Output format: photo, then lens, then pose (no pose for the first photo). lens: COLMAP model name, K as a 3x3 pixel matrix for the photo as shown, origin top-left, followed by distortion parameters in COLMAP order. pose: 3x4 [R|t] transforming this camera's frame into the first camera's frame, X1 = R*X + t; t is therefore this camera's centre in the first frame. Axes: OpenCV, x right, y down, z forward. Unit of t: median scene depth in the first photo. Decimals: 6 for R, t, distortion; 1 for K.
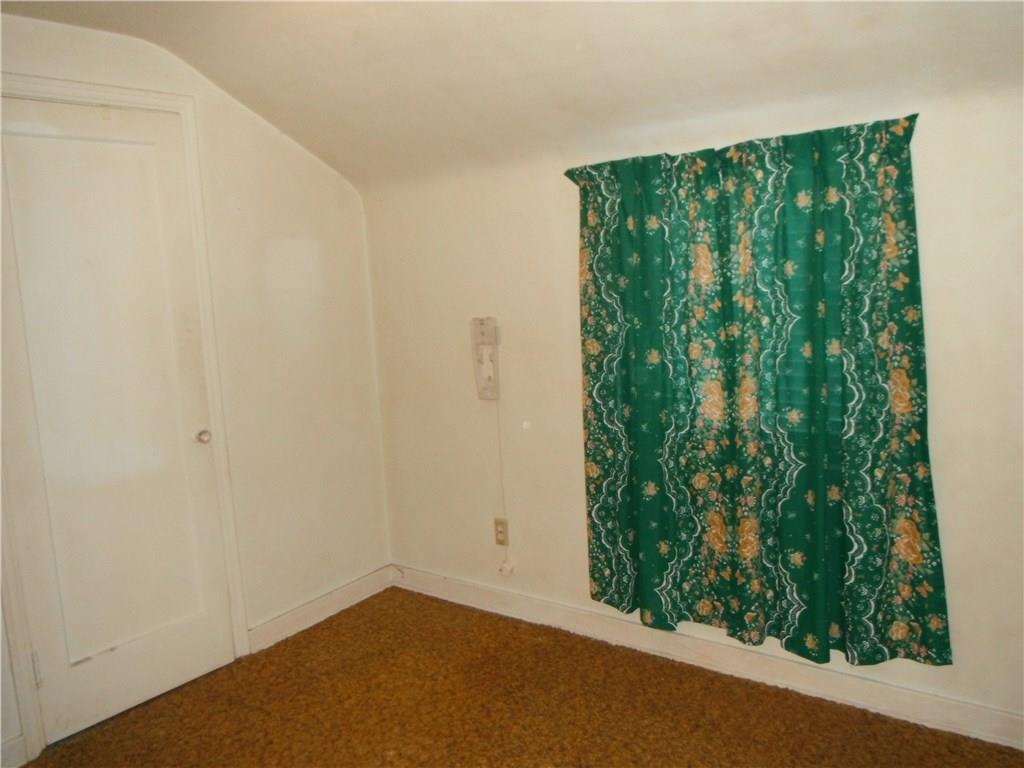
lens RADIAL K [[833.5, 0, 512.0], [0, 833.5, 384.0], [0, 0, 1]] dist [-0.018703, 0.007389]
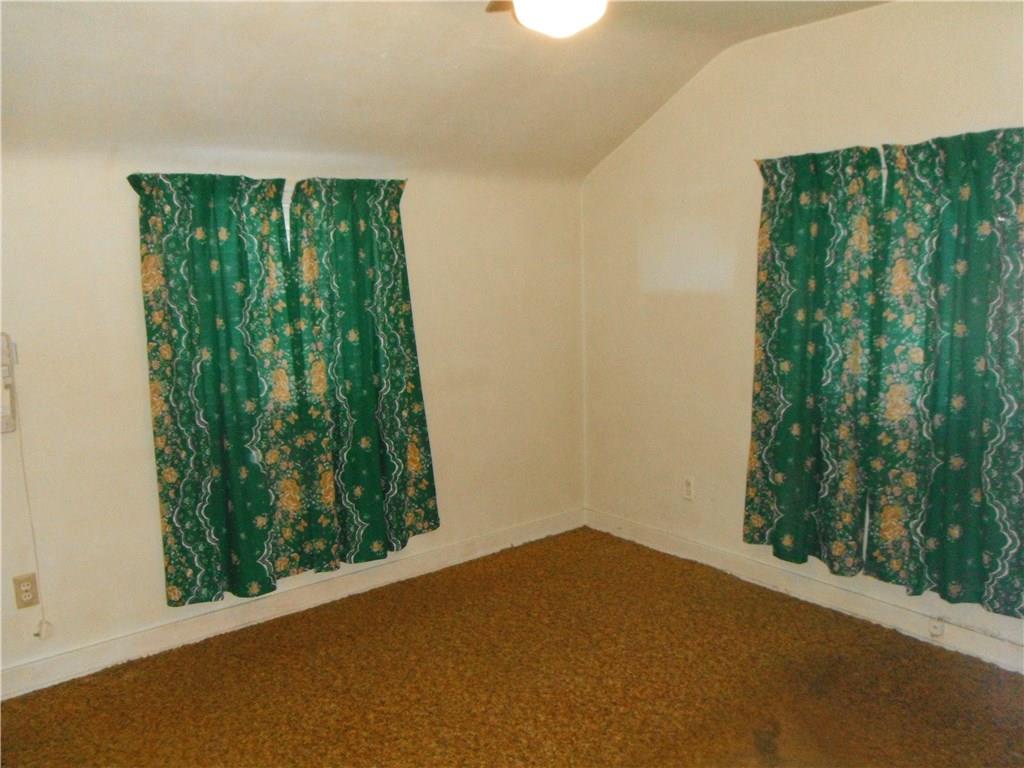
lens RADIAL K [[833.5, 0, 512.0], [0, 833.5, 384.0], [0, 0, 1]] dist [-0.018703, 0.007389]
pose [[0.244630, -0.090867, 0.965349, -0.858688], [0.150610, 0.987076, 0.054746, 0.002129], [-0.957848, 0.131999, 0.255154, 0.380333]]
